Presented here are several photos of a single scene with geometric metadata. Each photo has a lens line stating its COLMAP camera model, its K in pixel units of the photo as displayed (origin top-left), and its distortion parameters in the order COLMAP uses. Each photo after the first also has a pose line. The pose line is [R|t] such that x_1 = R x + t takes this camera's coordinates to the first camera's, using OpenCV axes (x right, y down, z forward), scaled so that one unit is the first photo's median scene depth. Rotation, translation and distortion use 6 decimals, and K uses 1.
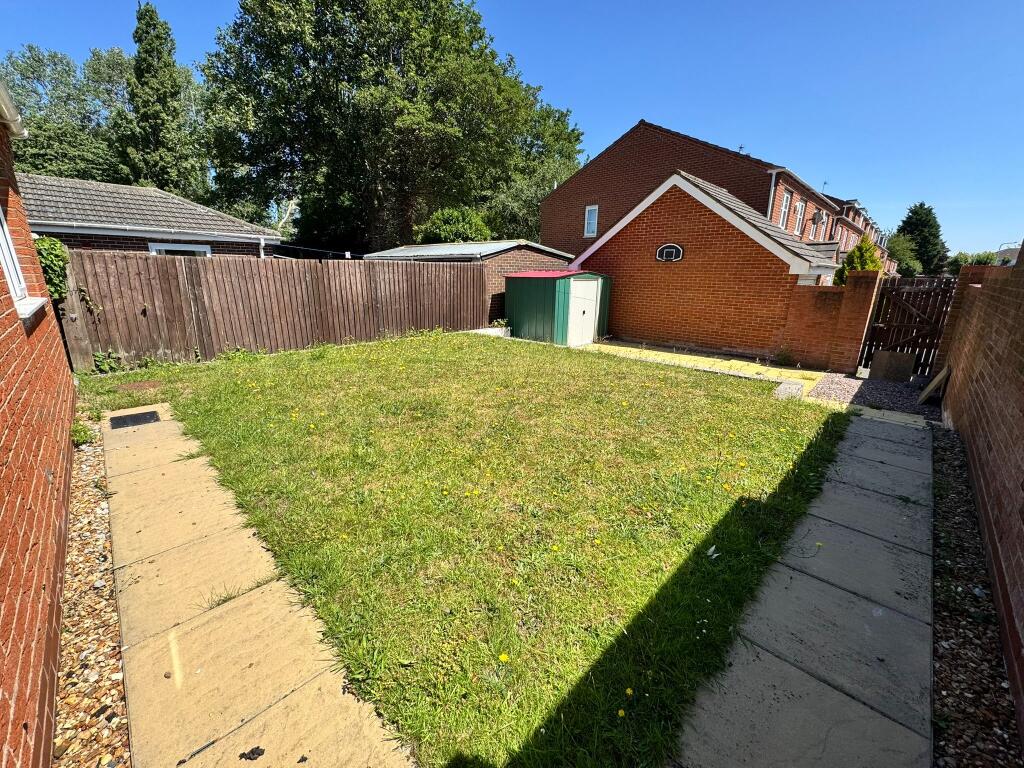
lens RADIAL K [[411.5, 0, 512.0], [0, 411.5, 384.0], [0, 0, 1]] dist [0.000593, -0.000230]
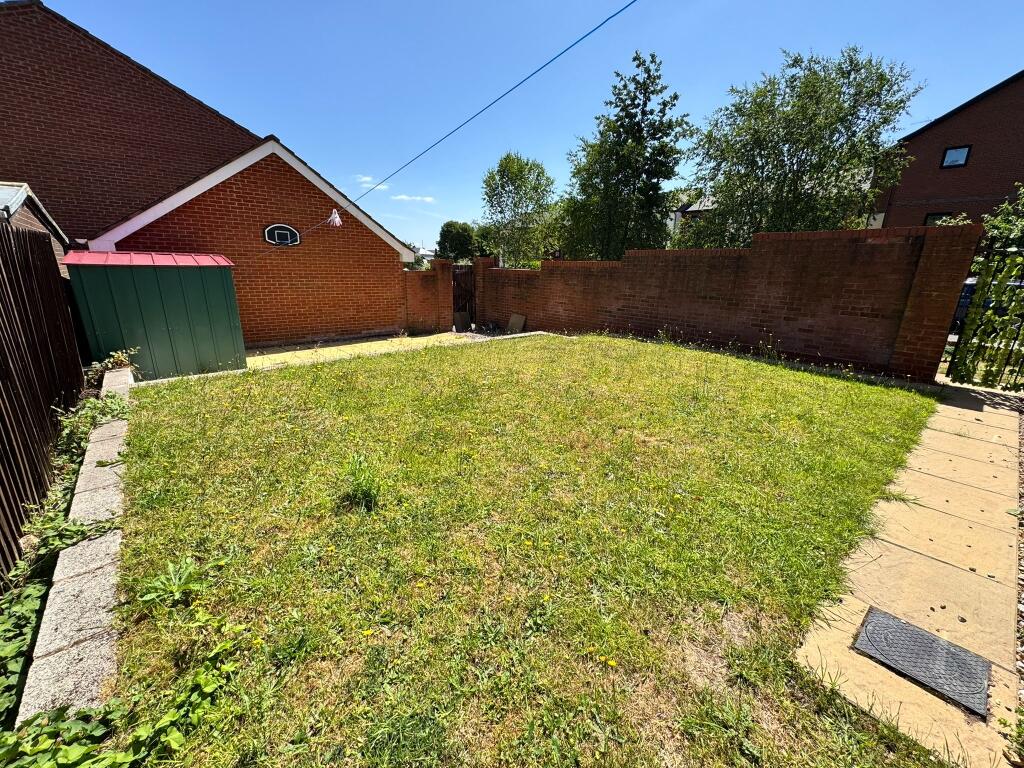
lens RADIAL K [[411.5, 0, 512.0], [0, 411.5, 384.0], [0, 0, 1]] dist [0.000593, -0.000230]
pose [[0.084674, -0.281672, 0.955767, -0.566625], [0.245886, 0.935454, 0.253902, -0.154457], [-0.965593, 0.213511, 0.148468, 0.572785]]
